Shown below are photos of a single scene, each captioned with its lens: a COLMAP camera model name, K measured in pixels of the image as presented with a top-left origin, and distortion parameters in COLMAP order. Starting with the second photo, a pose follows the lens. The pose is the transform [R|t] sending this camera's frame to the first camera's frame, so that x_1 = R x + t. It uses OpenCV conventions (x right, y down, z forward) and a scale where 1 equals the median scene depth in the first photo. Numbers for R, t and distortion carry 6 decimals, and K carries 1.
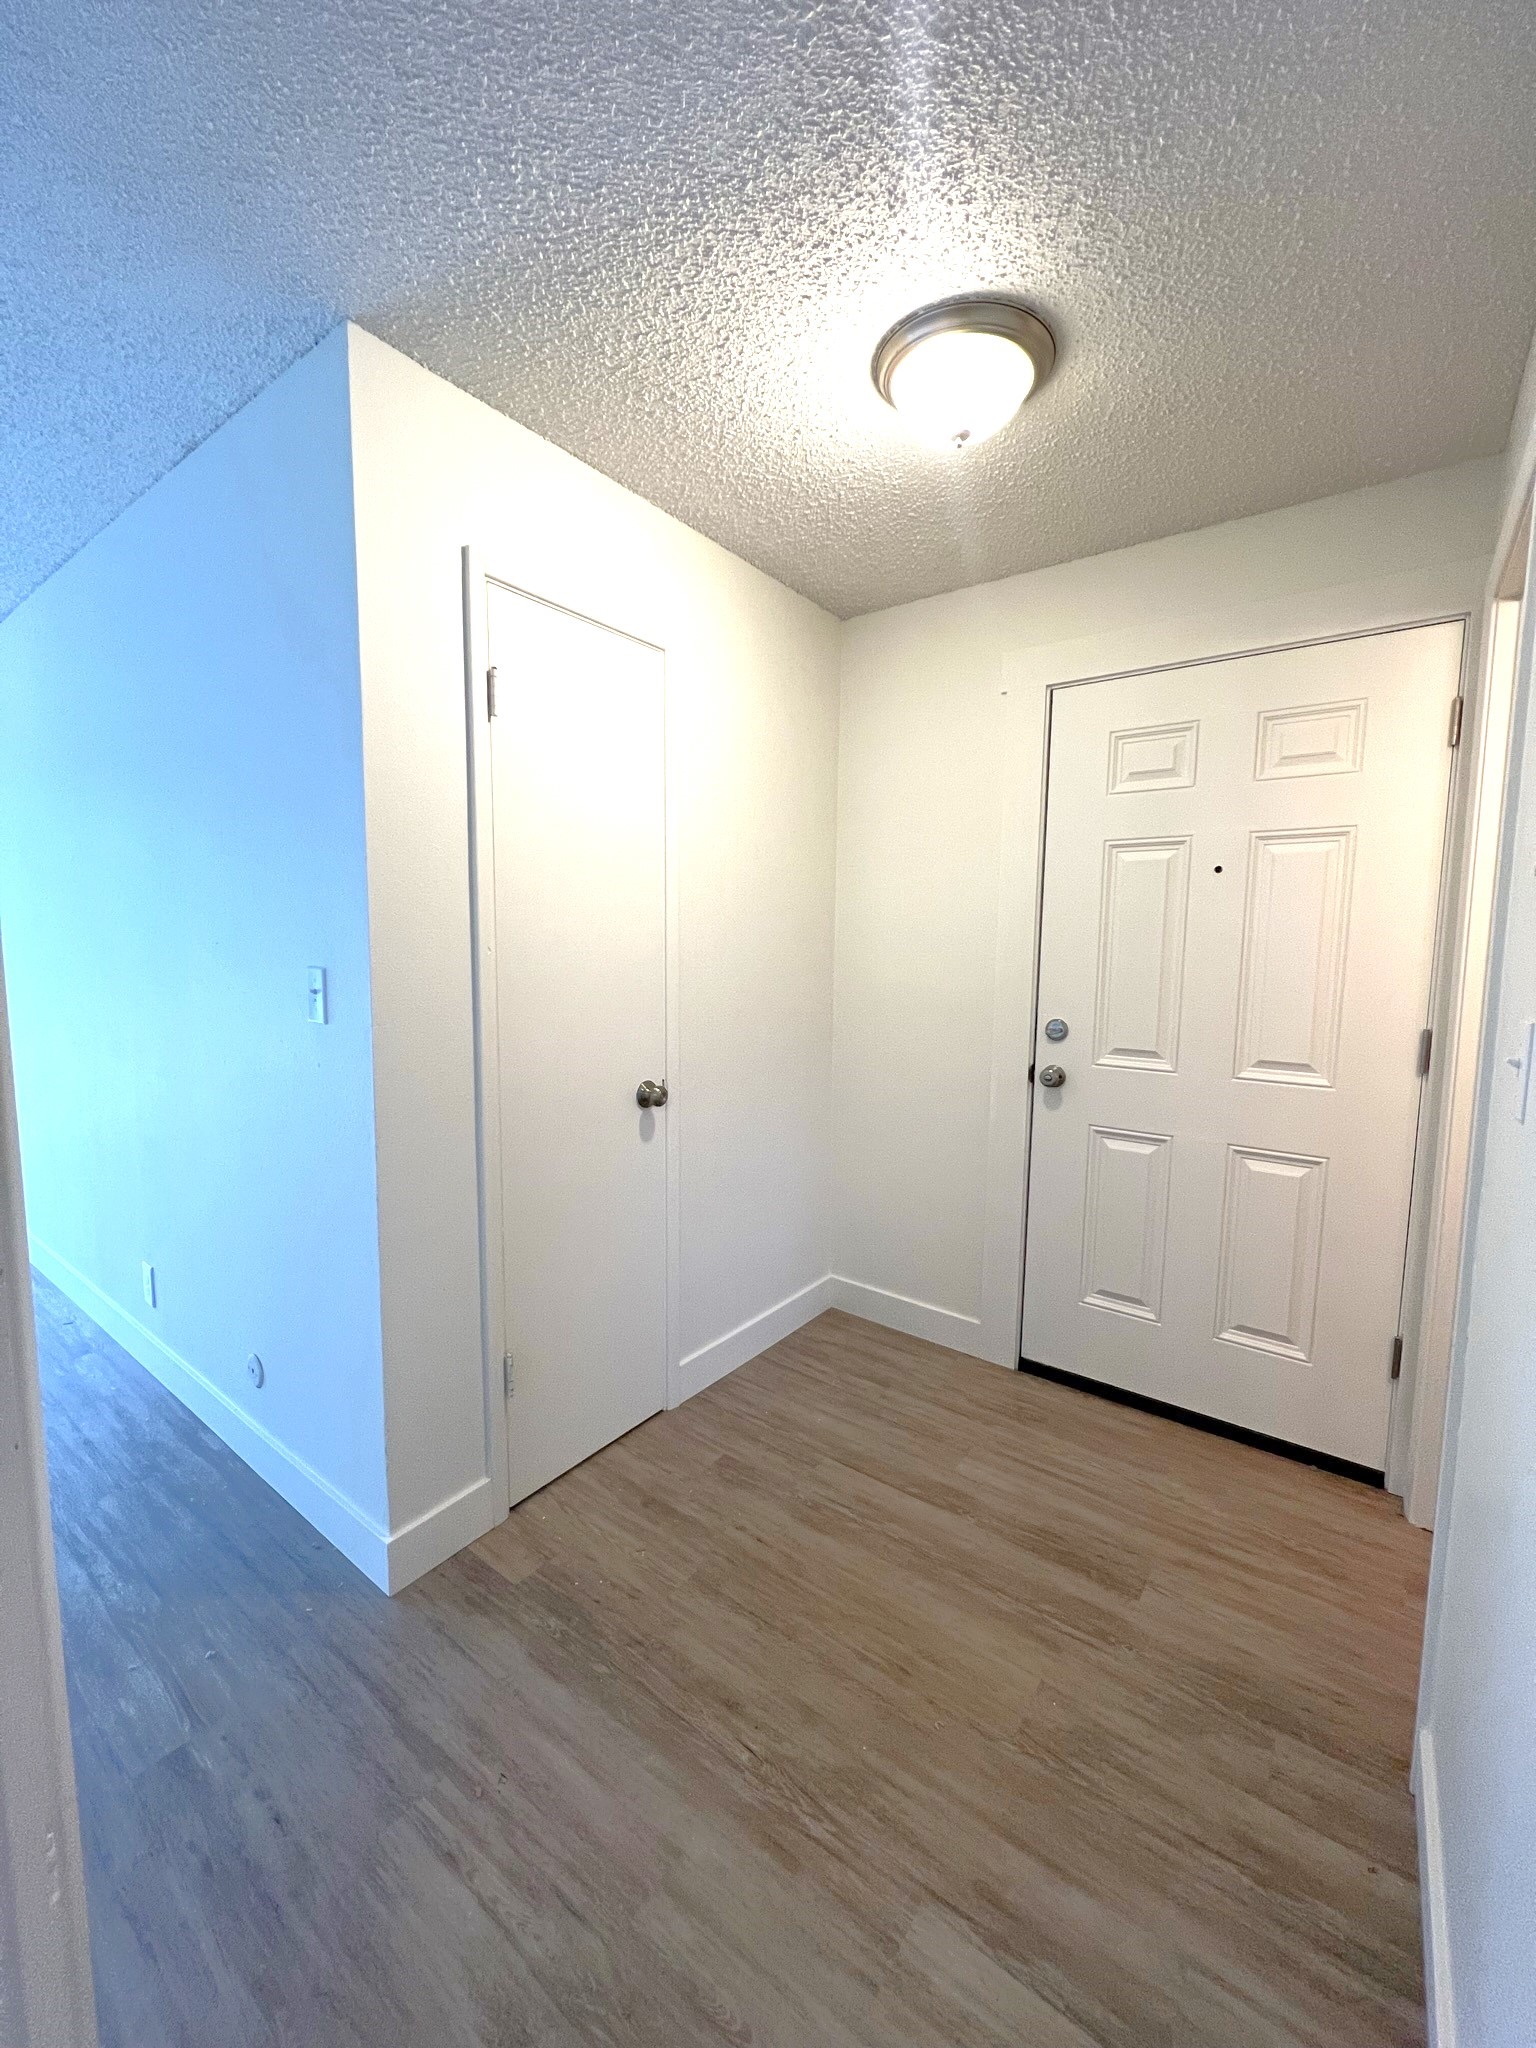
lens RADIAL K [[826.1, 0, 768.0], [0, 826.1, 1024.0], [0, 0, 1]] dist [-0.001702, -0.000235]
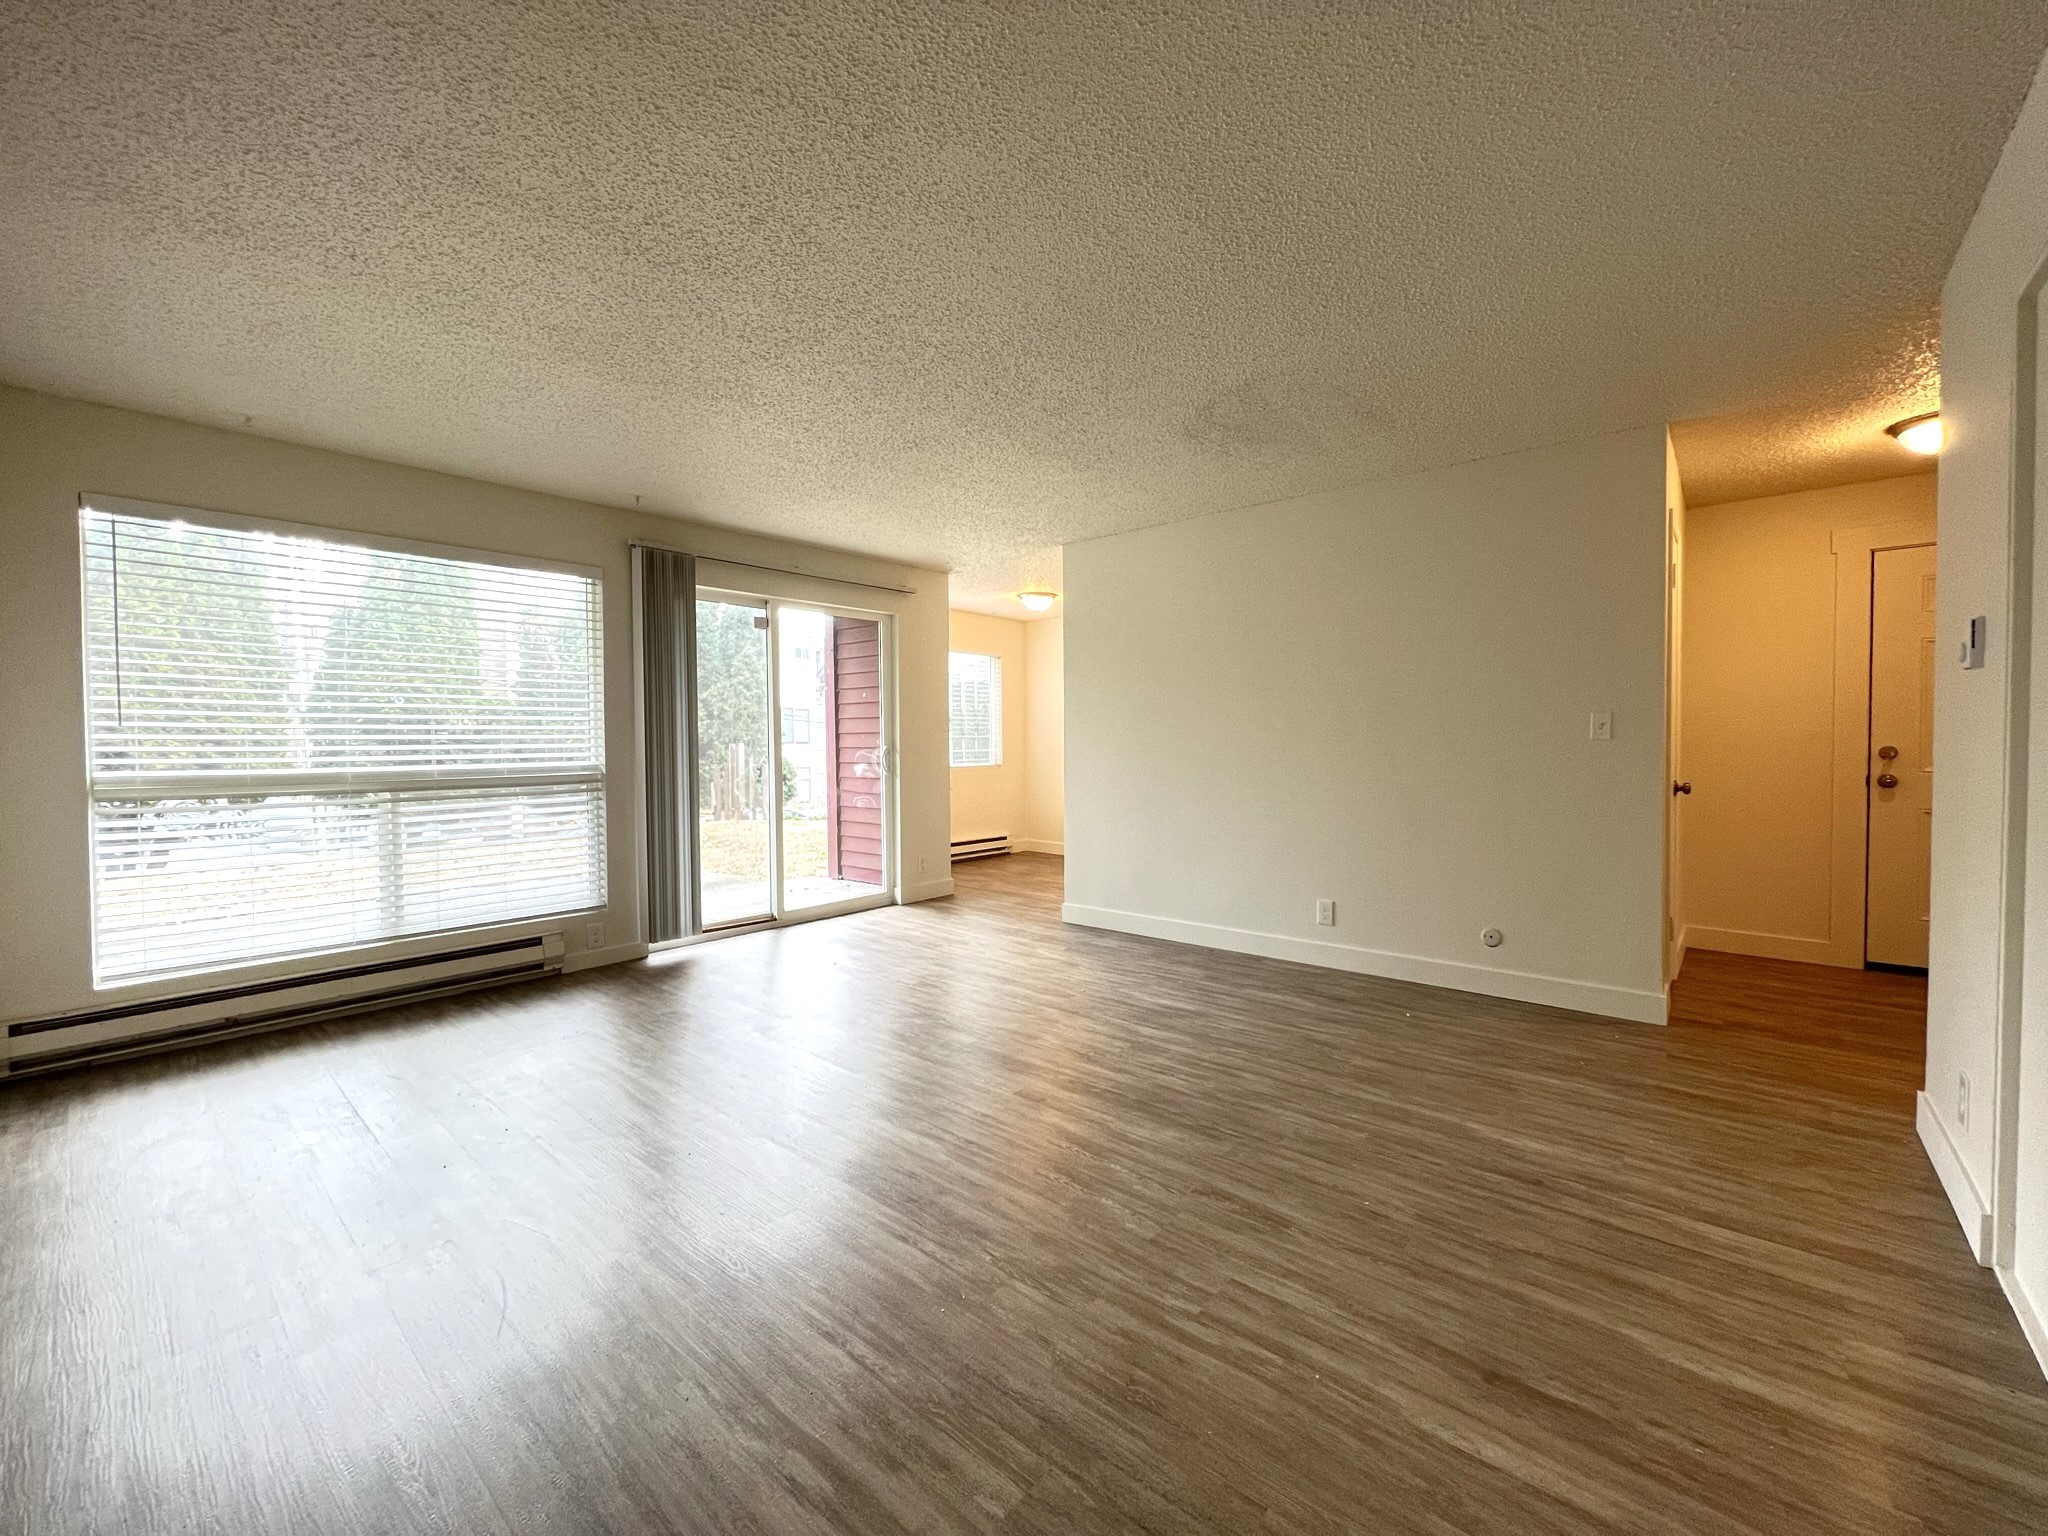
lens RADIAL K [[826.1, 0, 1027.0], [0, 826.1, 765.5], [0, 0, 1]] dist [-0.001702, -0.000235]
pose [[0.996753, -0.017698, -0.078556, -1.263584], [0.011953, 0.997260, -0.073010, 0.135329], [0.079633, 0.071834, 0.994233, -0.791191]]
